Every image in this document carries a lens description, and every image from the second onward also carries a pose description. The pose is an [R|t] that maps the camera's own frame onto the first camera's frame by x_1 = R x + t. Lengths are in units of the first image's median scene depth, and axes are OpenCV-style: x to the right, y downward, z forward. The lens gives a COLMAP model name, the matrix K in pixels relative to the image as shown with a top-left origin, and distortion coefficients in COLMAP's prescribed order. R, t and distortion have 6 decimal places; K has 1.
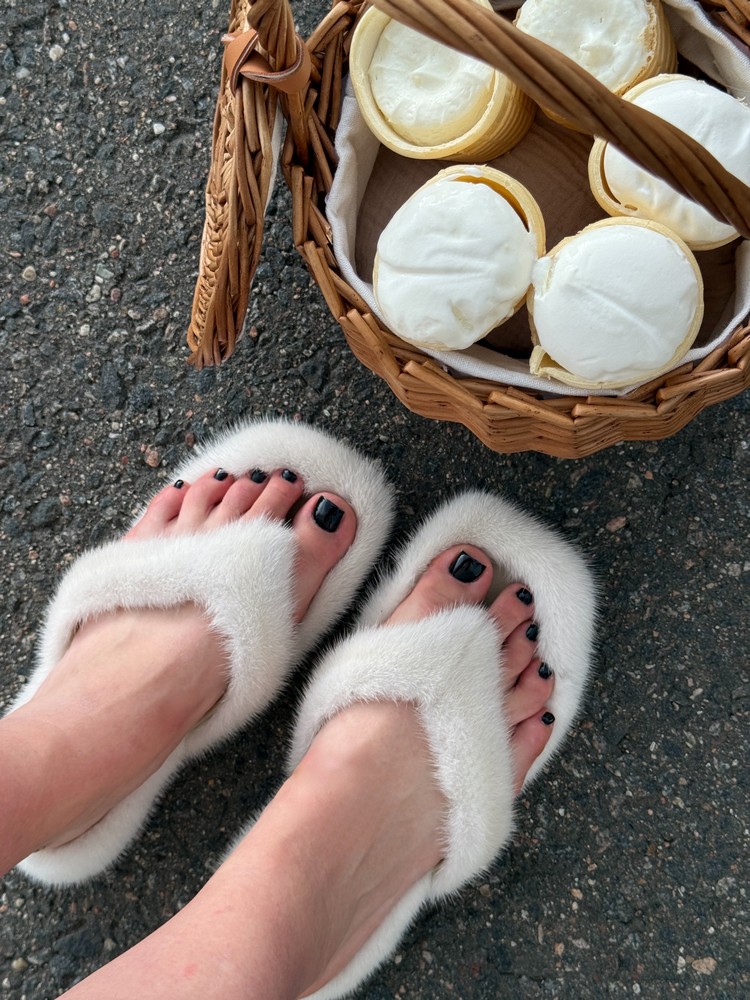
lens RADIAL K [[1374.6, 0, 378.3], [0, 1374.6, 509.5], [0, 0, 1]] dist [0.135210, -0.261628]
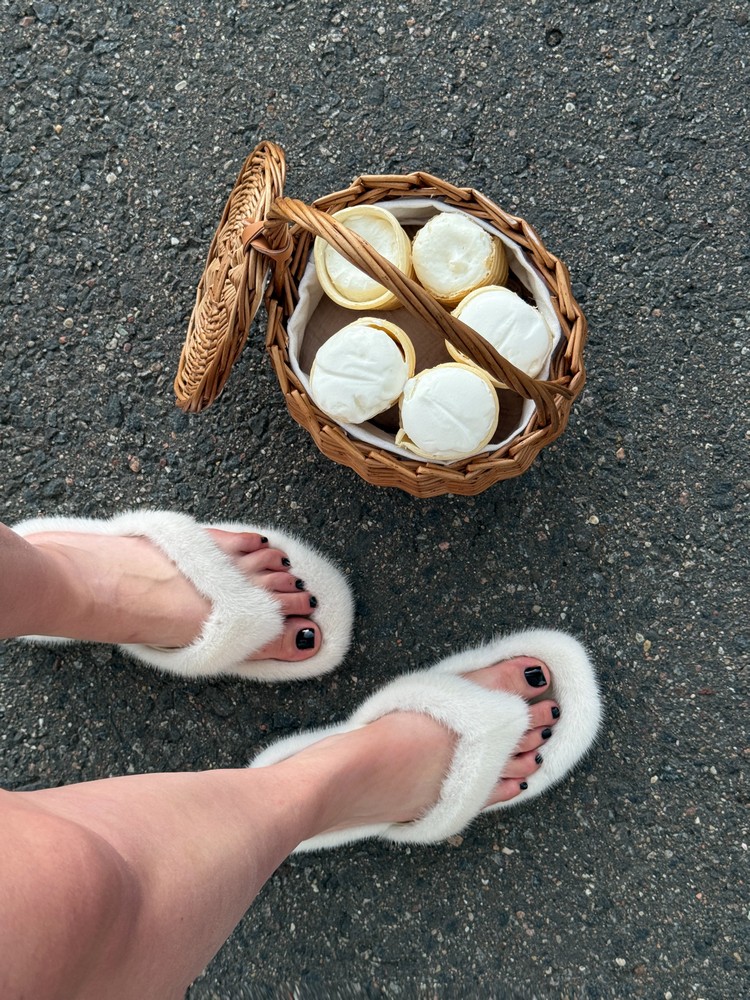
lens RADIAL K [[1380.5, 0, 382.4], [0, 1380.5, 498.3], [0, 0, 1]] dist [0.112845, -0.094773]
pose [[0.985519, 0.145734, 0.086678, -0.029475], [-0.141739, 0.988609, -0.050626, 0.038568], [-0.093068, 0.037607, 0.994949, -0.478609]]
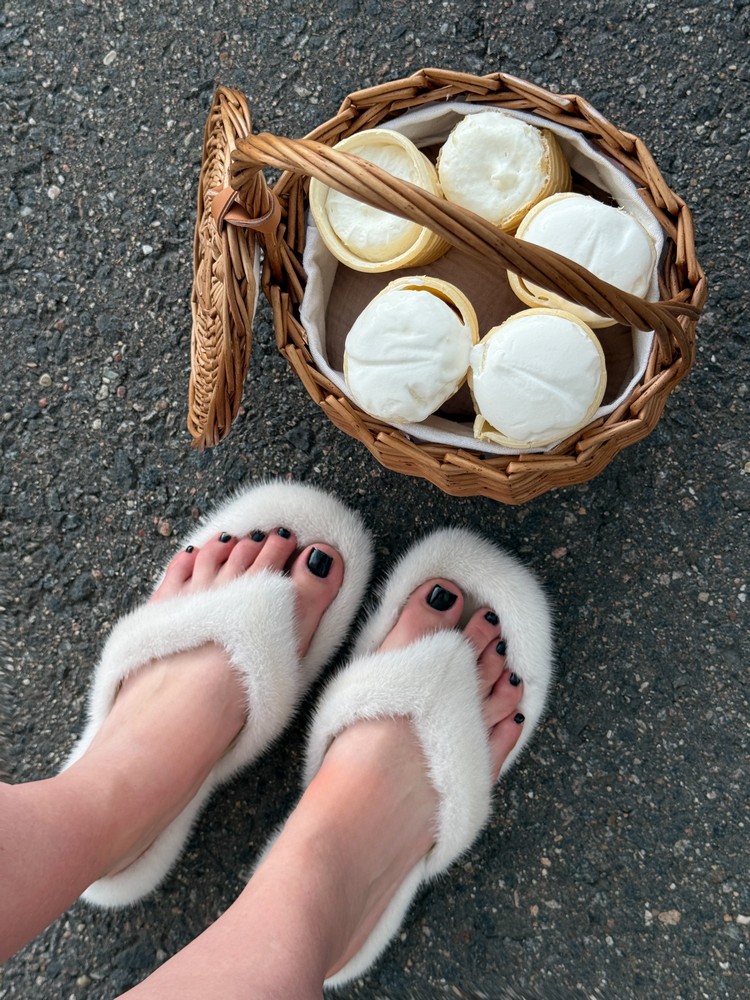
lens RADIAL K [[1380.5, 0, 382.4], [0, 1380.5, 498.3], [0, 0, 1]] dist [0.112845, -0.094773]
pose [[0.995871, -0.087470, 0.024307, -0.006772], [0.088374, 0.995323, -0.039010, -0.000806], [-0.020781, 0.040997, 0.998943, -0.173276]]
